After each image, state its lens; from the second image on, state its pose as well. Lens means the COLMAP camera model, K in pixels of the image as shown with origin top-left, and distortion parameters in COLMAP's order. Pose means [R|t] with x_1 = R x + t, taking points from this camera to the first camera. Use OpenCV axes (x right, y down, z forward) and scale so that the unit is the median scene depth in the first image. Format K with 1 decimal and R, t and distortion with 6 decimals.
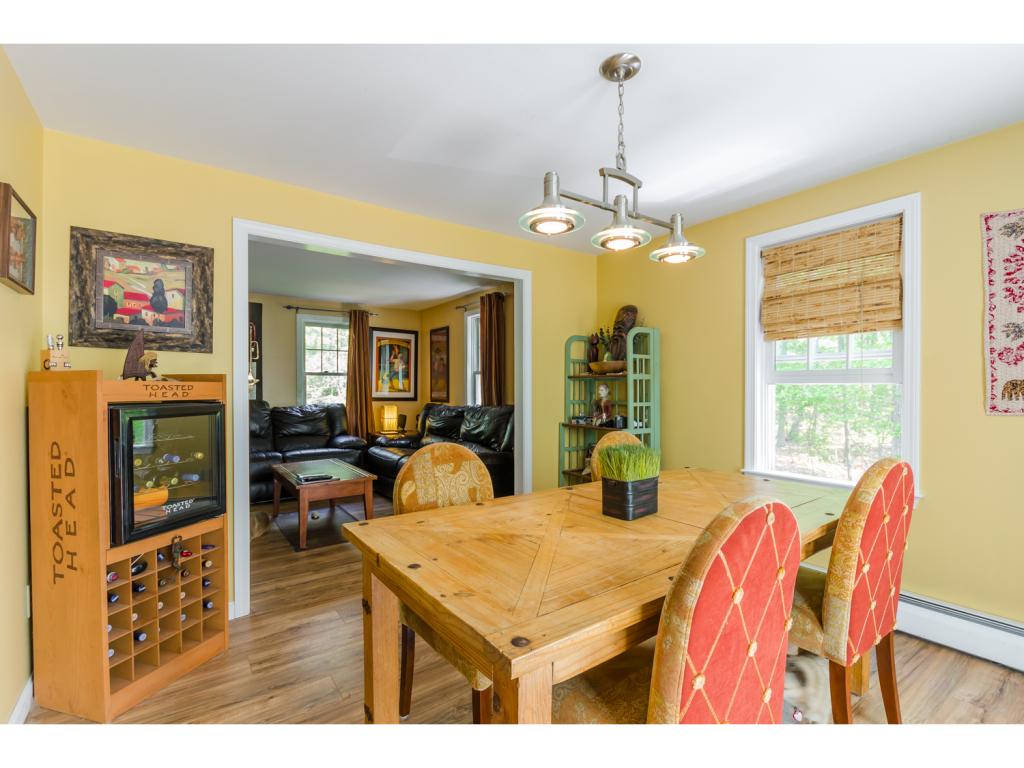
lens RADIAL K [[476.2, 0, 522.3], [0, 476.2, 384.3], [0, 0, 1]] dist [0.001627, -0.001442]
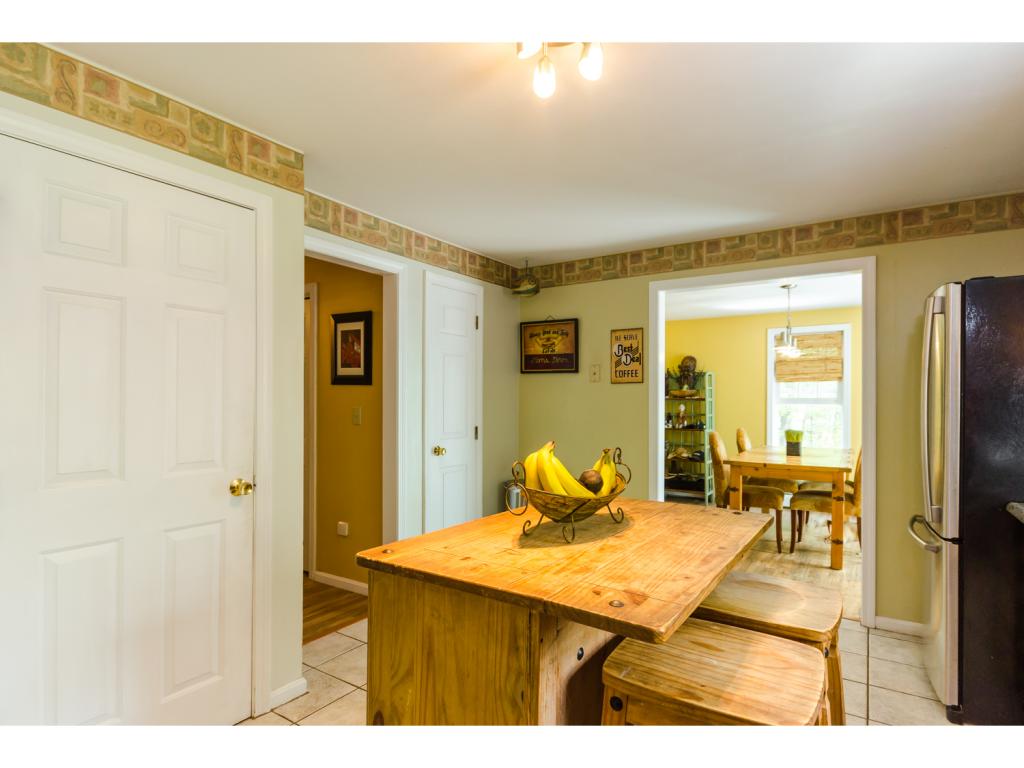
lens RADIAL K [[539.1, 0, 531.7], [0, 539.1, 397.6], [0, 0, 1]] dist [0.002560, 0.000054]
pose [[0.932704, 0.001121, 0.360641, -1.390458], [-0.003483, 0.999977, 0.005900, -0.042404], [-0.360626, -0.006760, 0.932686, -0.800513]]
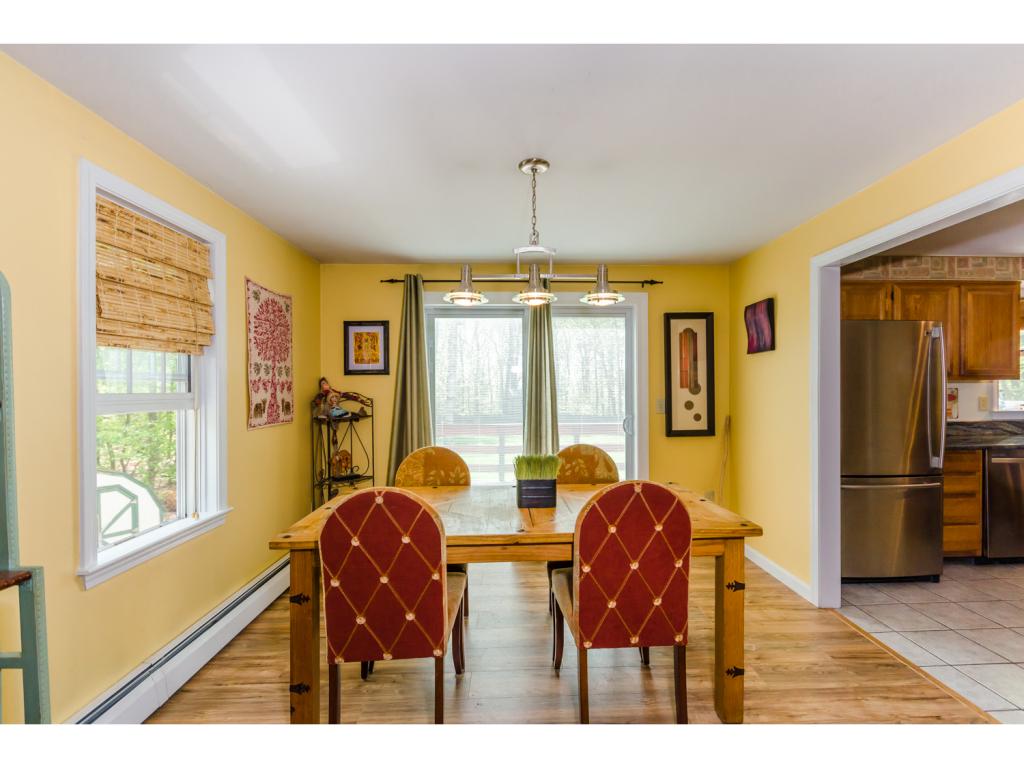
lens RADIAL K [[476.2, 0, 522.5], [0, 476.2, 394.7], [0, 0, 1]] dist [0.001627, -0.001442]
pose [[-0.826472, -0.003591, 0.562966, -0.317519], [-0.000626, 0.999985, 0.005459, -0.033190], [-0.562977, 0.004159, -0.826462, 1.336944]]
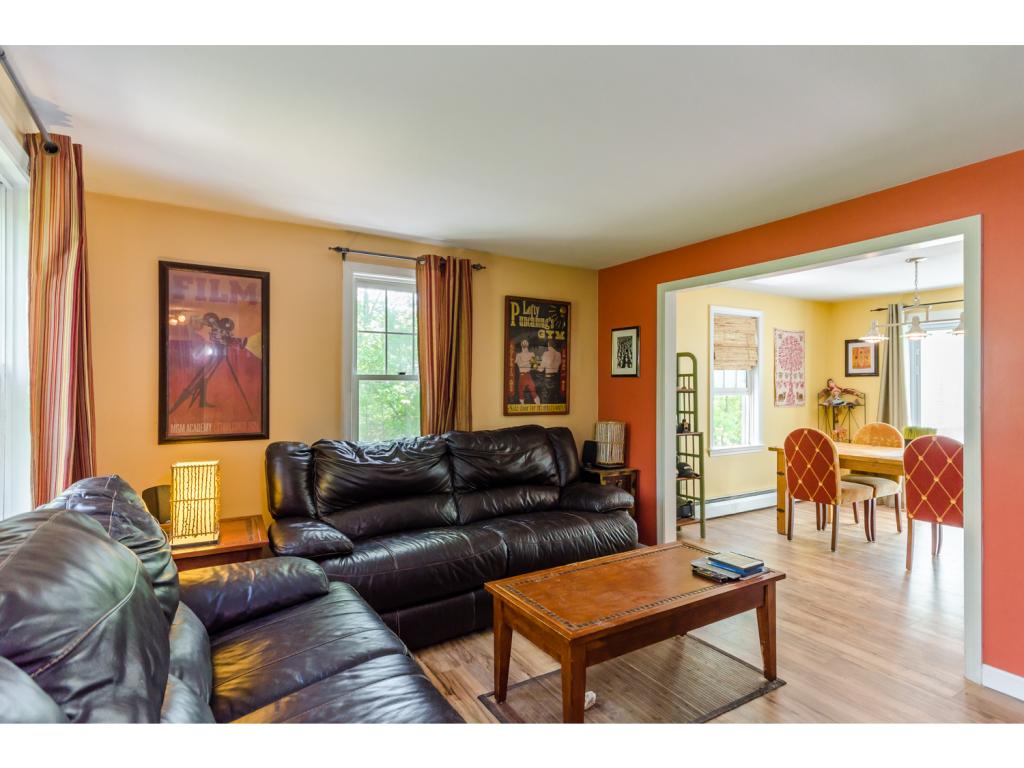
lens RADIAL K [[539.1, 0, 521.5], [0, 539.1, 379.1], [0, 0, 1]] dist [0.002560, 0.000054]
pose [[0.078403, 0.009055, 0.996881, -1.593891], [-0.010798, 0.999908, -0.008233, -0.039013], [-0.996863, -0.010119, 0.078494, 1.701828]]
